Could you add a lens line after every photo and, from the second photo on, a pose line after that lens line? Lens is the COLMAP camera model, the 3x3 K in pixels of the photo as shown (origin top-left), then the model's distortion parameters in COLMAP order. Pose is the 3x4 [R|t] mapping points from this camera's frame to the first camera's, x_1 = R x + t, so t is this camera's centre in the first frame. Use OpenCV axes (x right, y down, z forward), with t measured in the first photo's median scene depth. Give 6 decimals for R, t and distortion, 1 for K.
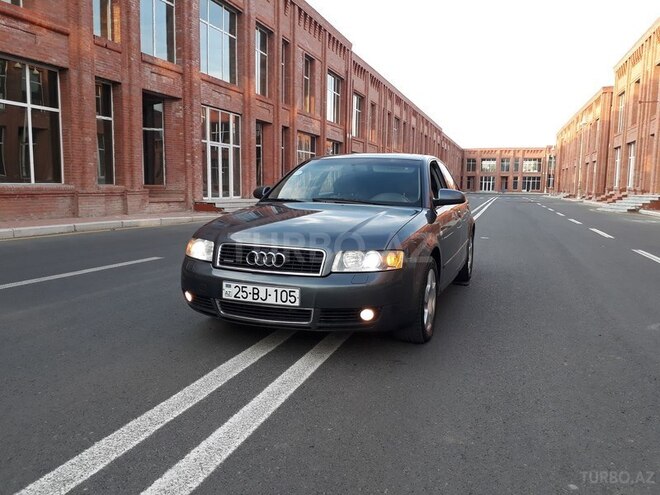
lens RADIAL K [[514.2, 0, 340.5], [0, 514.2, 243.3], [0, 0, 1]] dist [0.044525, -0.067499]
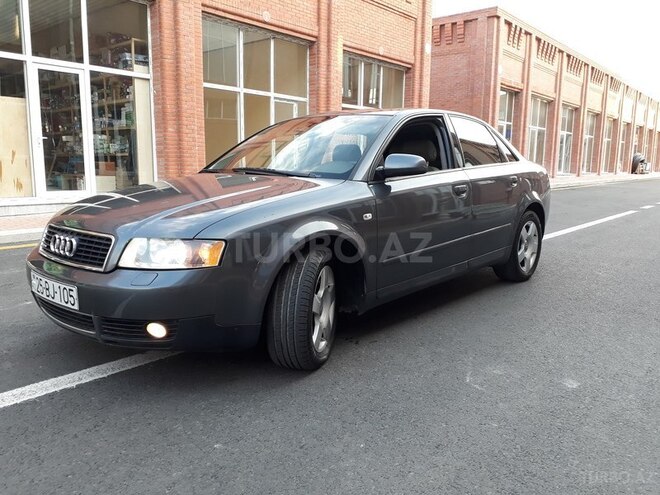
lens RADIAL K [[514.2, 0, 325.9], [0, 514.2, 245.5], [0, 0, 1]] dist [0.044525, -0.067499]
pose [[0.927663, 0.042573, -0.370985, 0.123876], [-0.023237, 0.998136, 0.056436, -0.005478], [0.372696, -0.043733, 0.926923, 0.101123]]
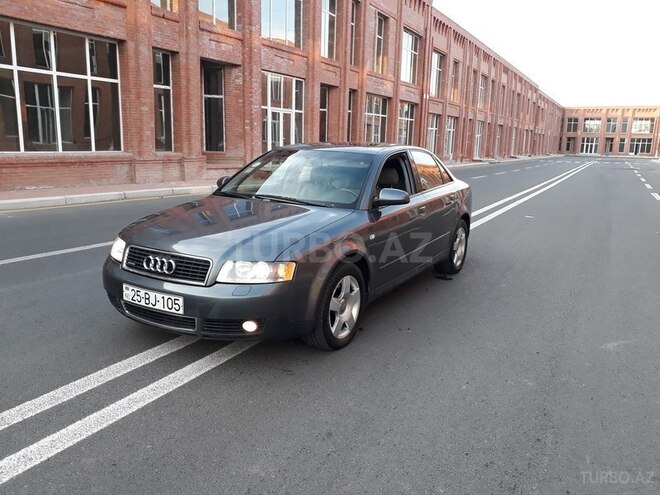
lens RADIAL K [[514.2, 0, 340.8], [0, 514.2, 243.8], [0, 0, 1]] dist [0.044525, -0.067499]
pose [[0.985823, 0.042845, -0.162224, 0.090220], [-0.030132, 0.996337, 0.080035, -0.025134], [0.165059, -0.074012, 0.983503, 0.012480]]
